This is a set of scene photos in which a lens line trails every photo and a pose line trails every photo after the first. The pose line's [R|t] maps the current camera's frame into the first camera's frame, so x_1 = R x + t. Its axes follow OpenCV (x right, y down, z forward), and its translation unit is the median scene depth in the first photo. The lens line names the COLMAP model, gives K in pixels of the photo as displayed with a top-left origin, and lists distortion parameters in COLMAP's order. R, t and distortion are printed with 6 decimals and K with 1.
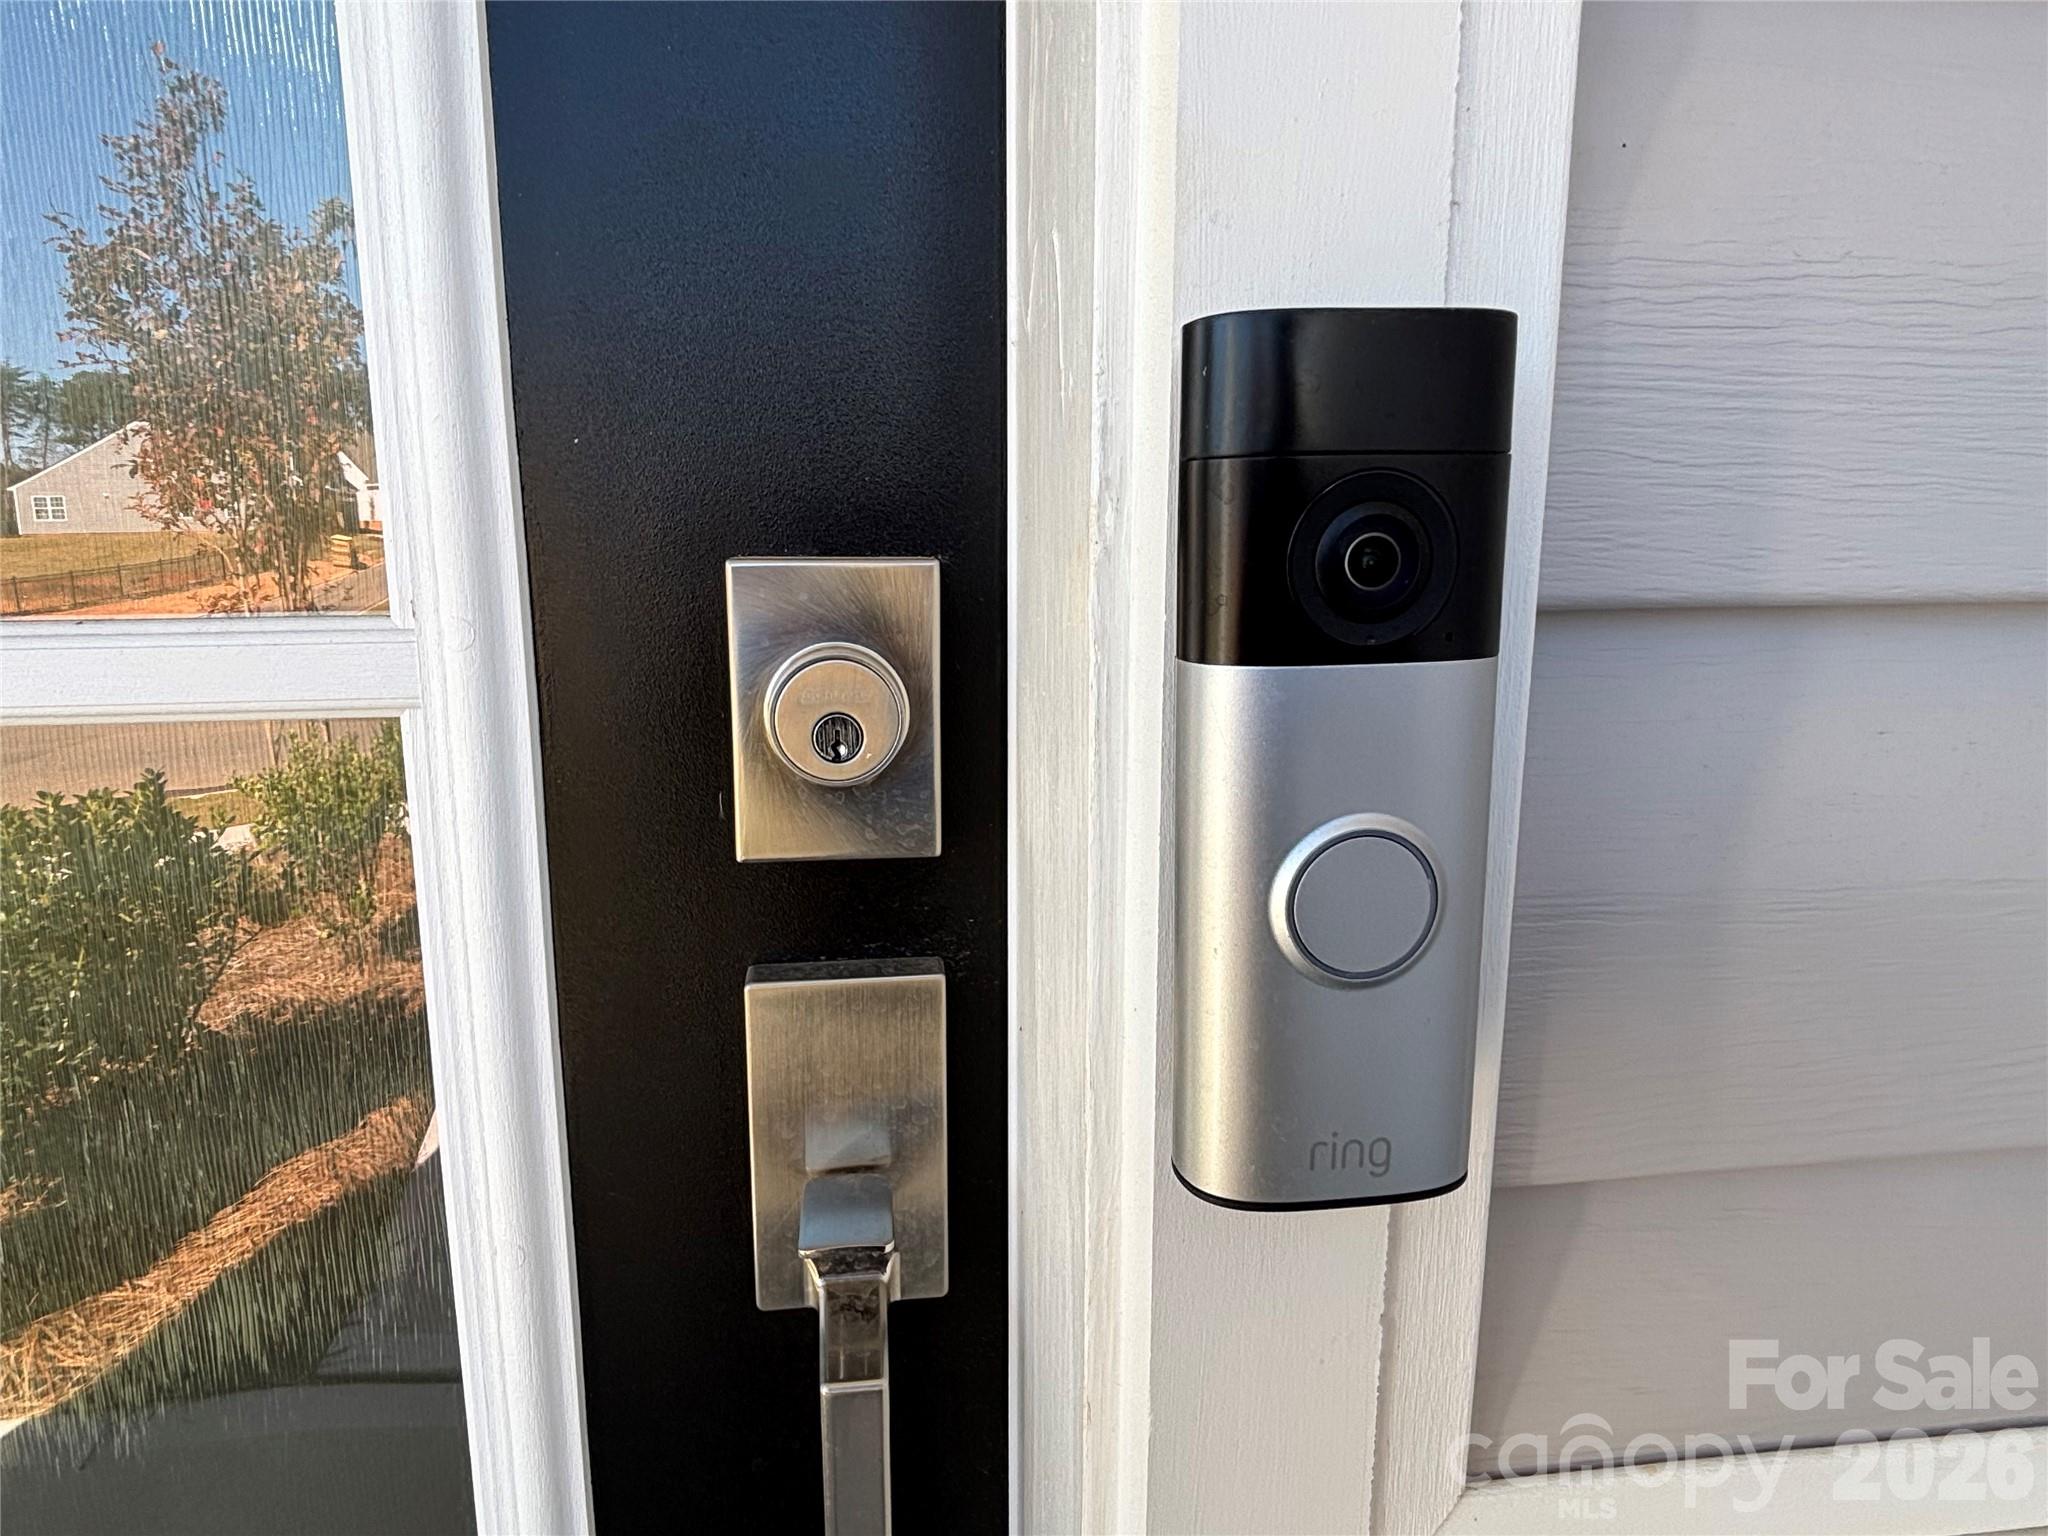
lens RADIAL K [[1187.8, 0, 1011.5], [0, 1187.8, 727.9], [0, 0, 1]] dist [0.014670, -0.016338]
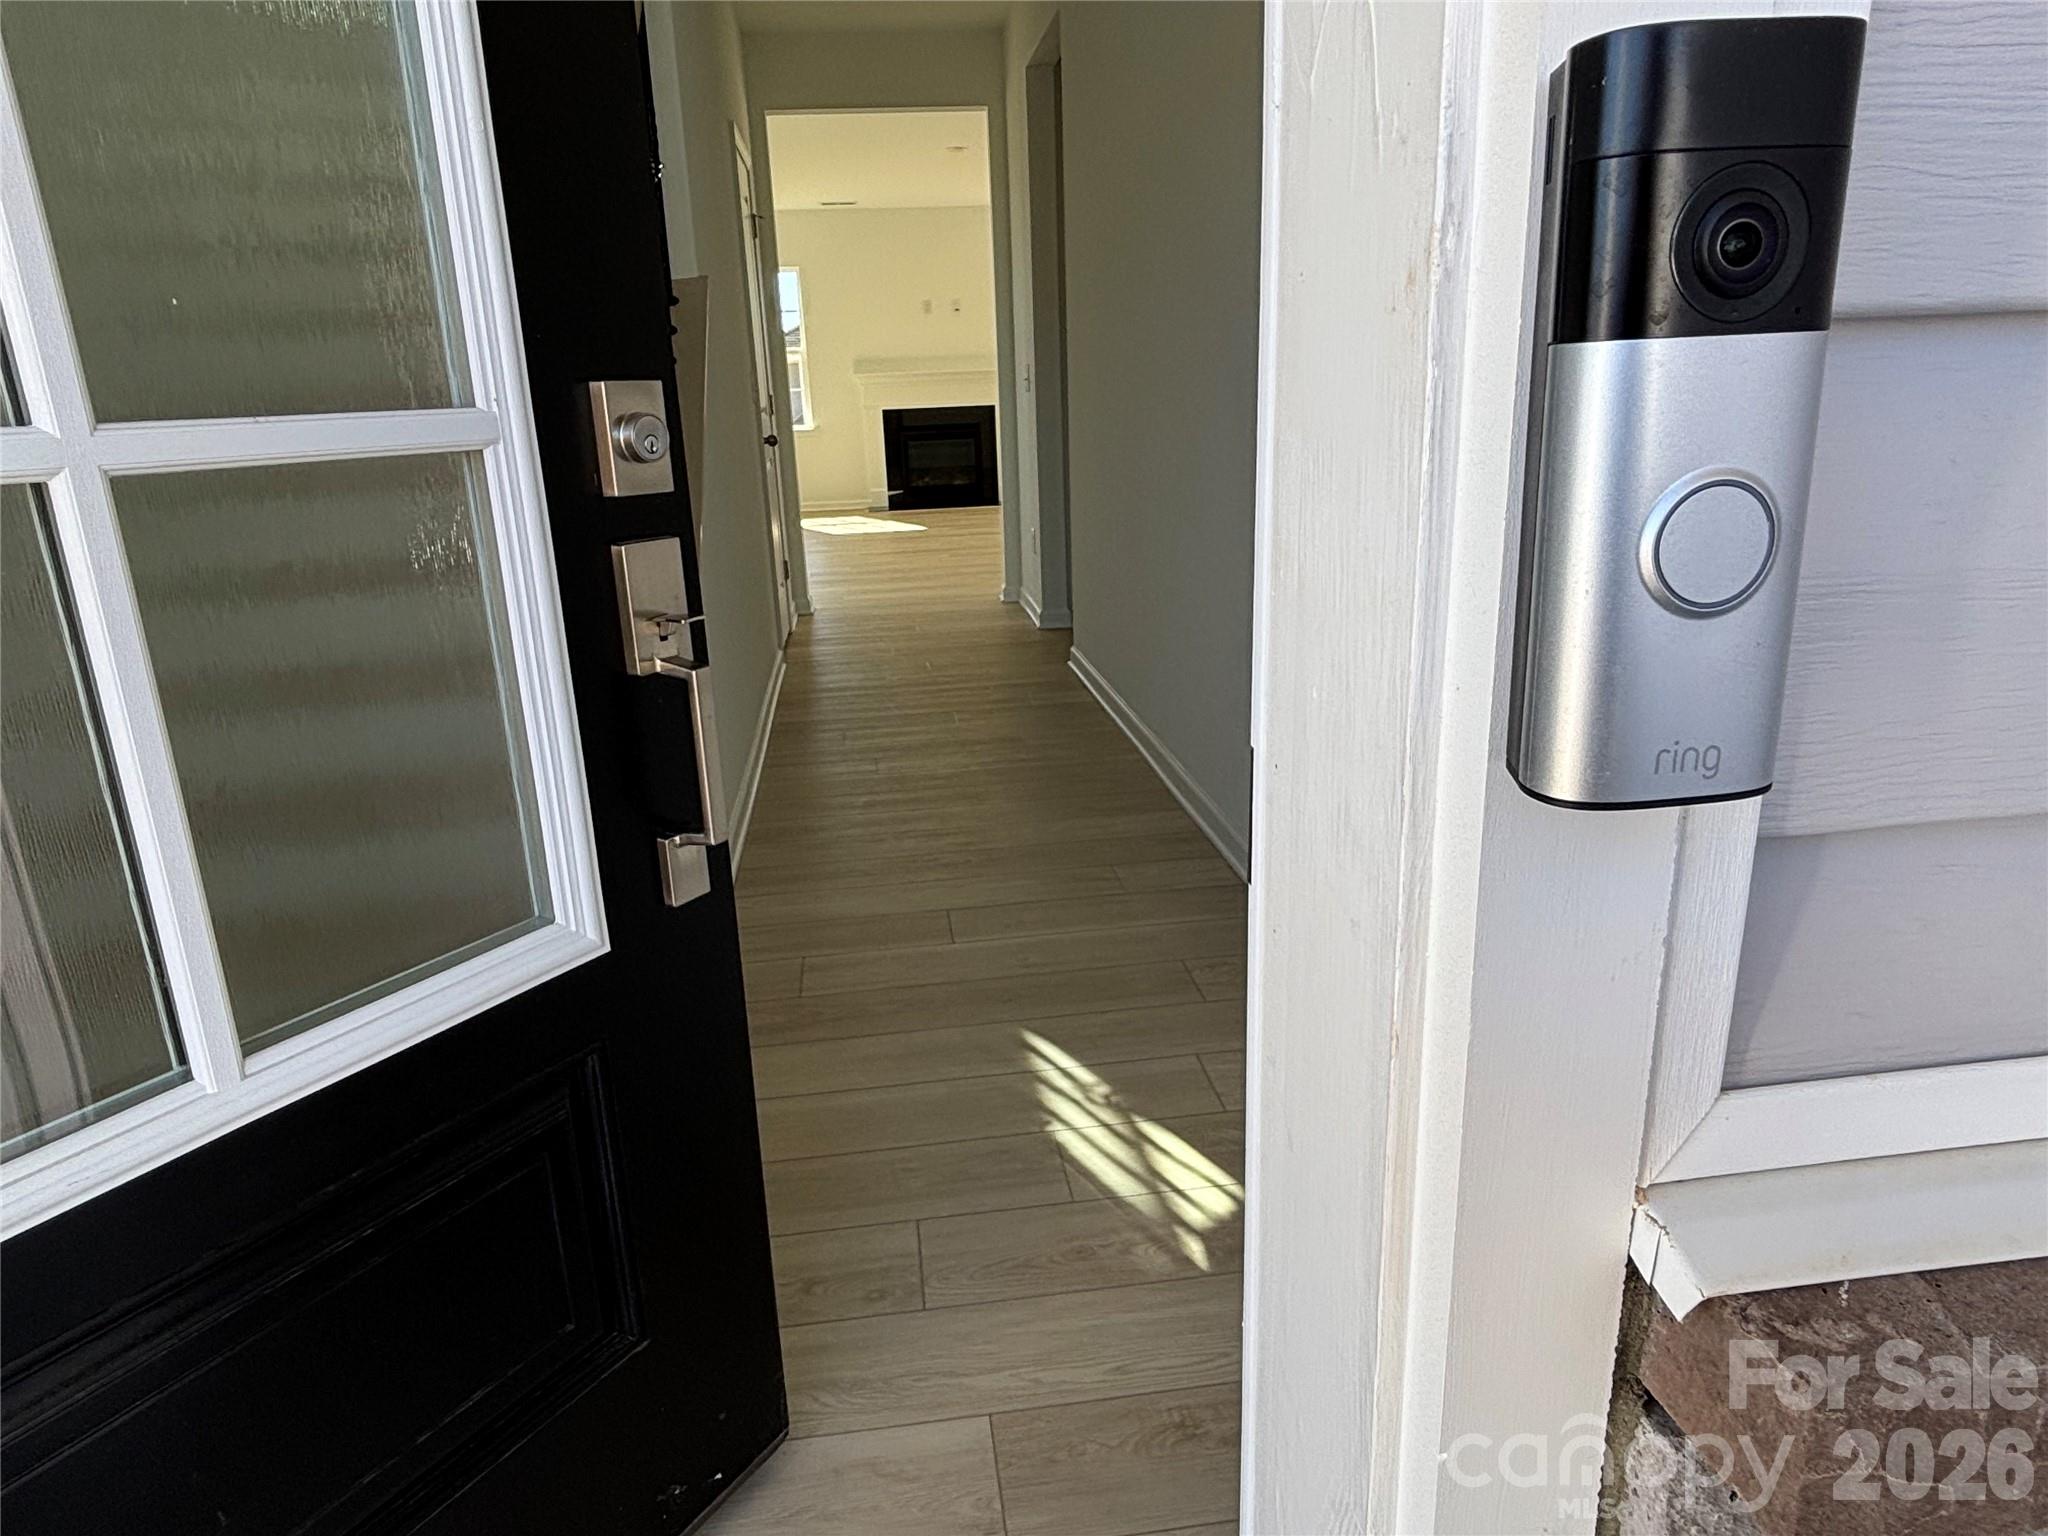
lens RADIAL K [[1281.0, 0, 1021.2], [0, 1281.0, 764.1], [0, 0, 1]] dist [0.001531, 0.000519]
pose [[0.999434, -0.033383, 0.004201, -0.345203], [0.032727, 0.993506, 0.108972, 0.168551], [-0.007811, -0.108773, 0.994036, -0.256321]]
